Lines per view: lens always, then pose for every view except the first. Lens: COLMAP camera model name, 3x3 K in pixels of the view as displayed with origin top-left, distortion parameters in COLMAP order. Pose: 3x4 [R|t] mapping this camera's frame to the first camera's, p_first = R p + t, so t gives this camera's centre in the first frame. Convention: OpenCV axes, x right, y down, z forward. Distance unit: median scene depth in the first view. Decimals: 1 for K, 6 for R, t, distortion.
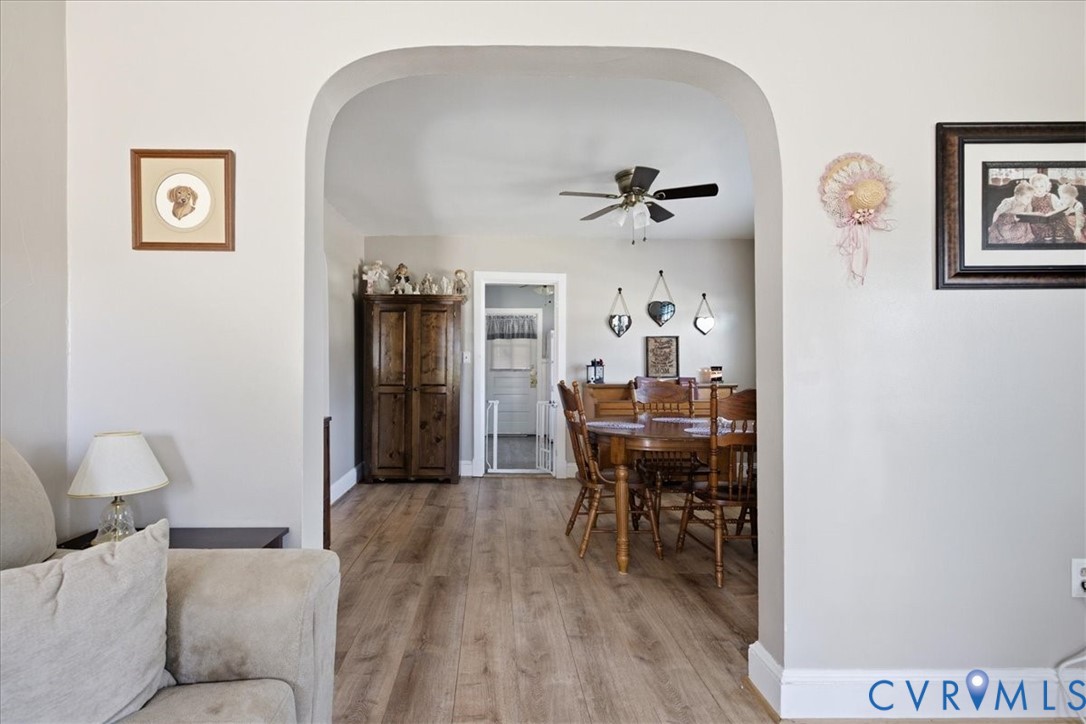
lens RADIAL K [[457.3, 0, 543.0], [0, 457.3, 362.0], [0, 0, 1]] dist [-0.000032, -0.000093]
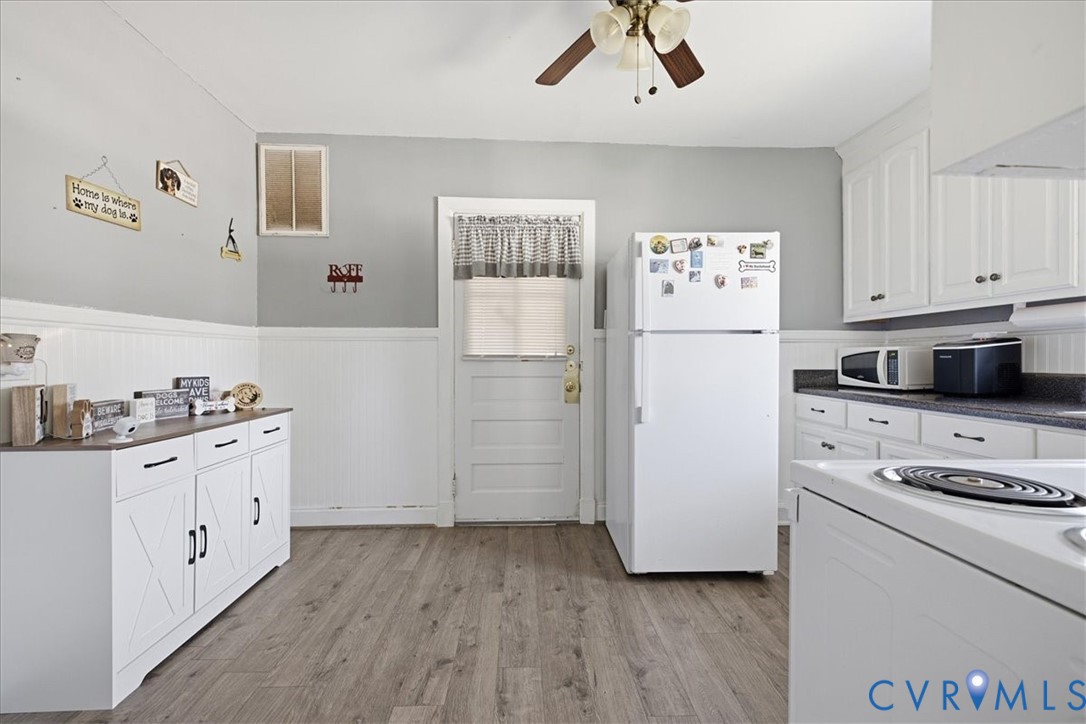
lens RADIAL K [[457.3, 0, 543.0], [0, 457.3, 362.0], [0, 0, 1]] dist [-0.000032, -0.000093]
pose [[0.999058, -0.003850, 0.043212, -0.063508], [0.003321, 0.999919, 0.012320, 0.015626], [-0.043256, -0.012164, 0.998990, 0.613566]]
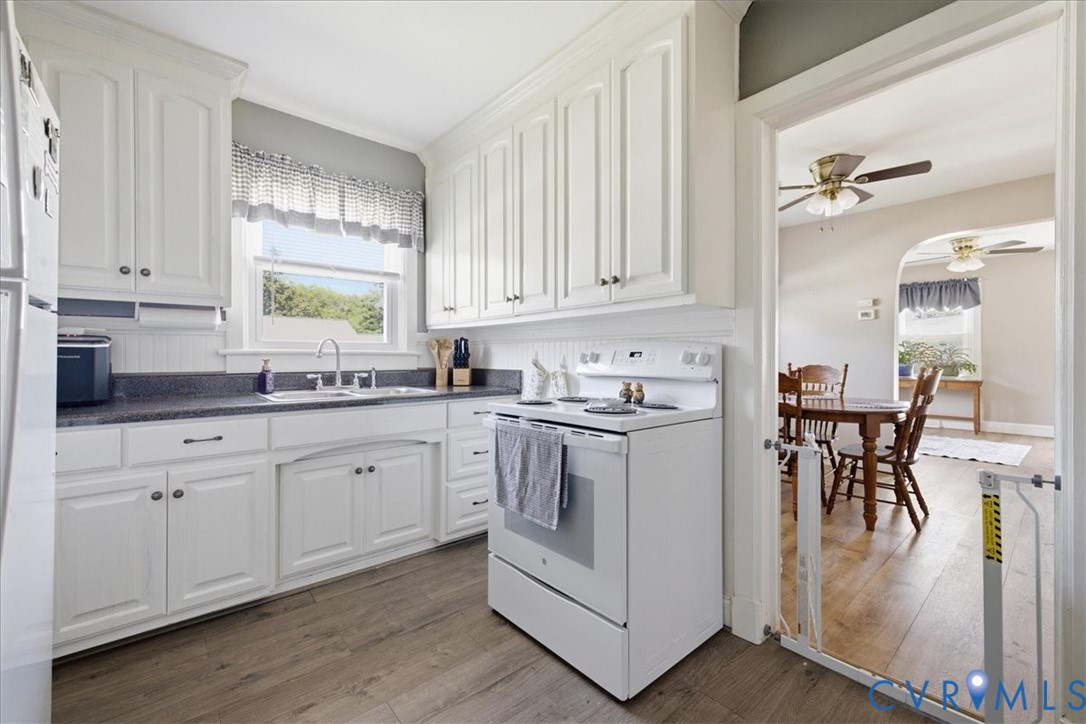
lens RADIAL K [[457.3, 0, 543.0], [0, 457.3, 362.0], [0, 0, 1]] dist [-0.000032, -0.000093]
pose [[-0.652095, -0.008012, 0.758095, -0.137149], [-0.009496, 0.999952, 0.002399, 0.016090], [-0.758078, -0.005634, -0.652139, 0.975335]]
